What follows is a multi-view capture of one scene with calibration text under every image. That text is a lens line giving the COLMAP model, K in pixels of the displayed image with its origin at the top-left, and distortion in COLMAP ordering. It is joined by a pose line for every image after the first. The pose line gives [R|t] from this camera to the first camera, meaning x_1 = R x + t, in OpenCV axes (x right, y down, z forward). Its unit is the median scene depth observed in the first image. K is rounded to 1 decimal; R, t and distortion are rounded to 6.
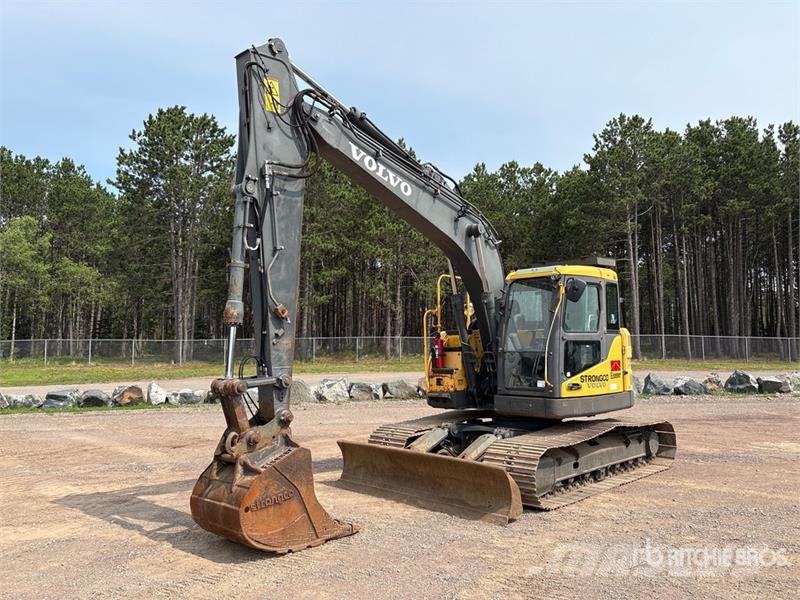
lens RADIAL K [[603.8, 0, 401.8], [0, 603.8, 298.7], [0, 0, 1]] dist [0.053732, -0.060351]
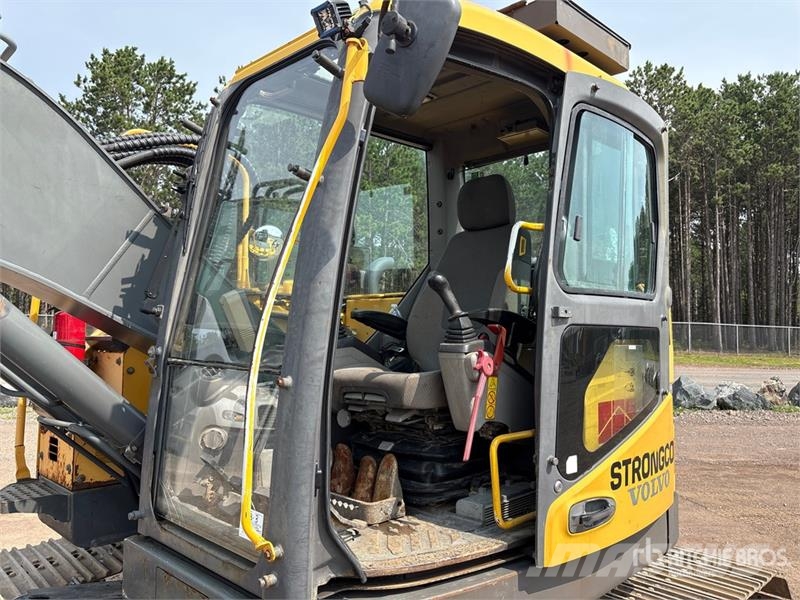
lens RADIAL K [[603.8, 0, 401.1], [0, 603.8, 299.5], [0, 0, 1]] dist [0.053732, -0.060351]
pose [[0.999452, 0.018390, -0.027528, 0.057841], [-0.017574, 0.999408, 0.029583, 0.011246], [0.028056, -0.029083, 0.999183, 0.161060]]
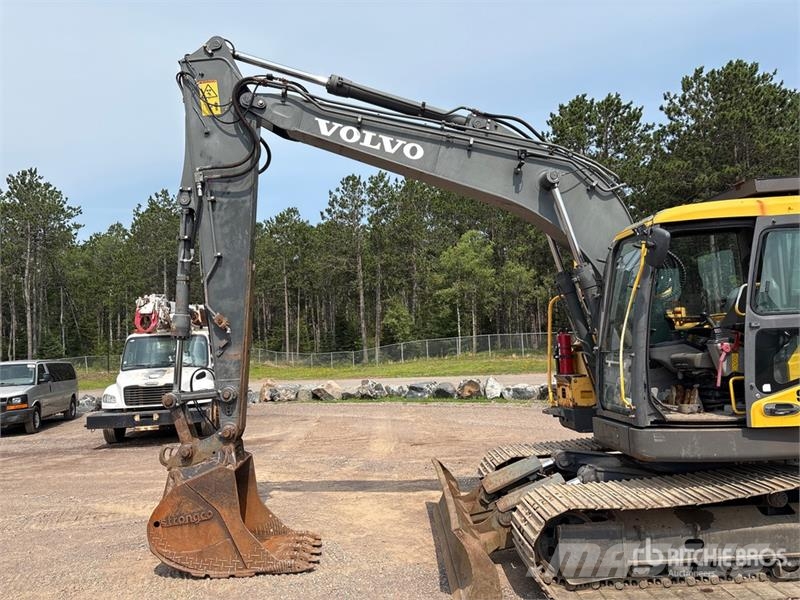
lens RADIAL K [[603.8, 0, 397.0], [0, 603.8, 302.4], [0, 0, 1]] dist [0.053732, -0.060351]
pose [[0.712902, -0.074355, -0.697311, 0.102427], [0.091855, 0.995697, -0.012264, 0.004394], [0.695222, -0.055308, 0.716664, 0.078470]]
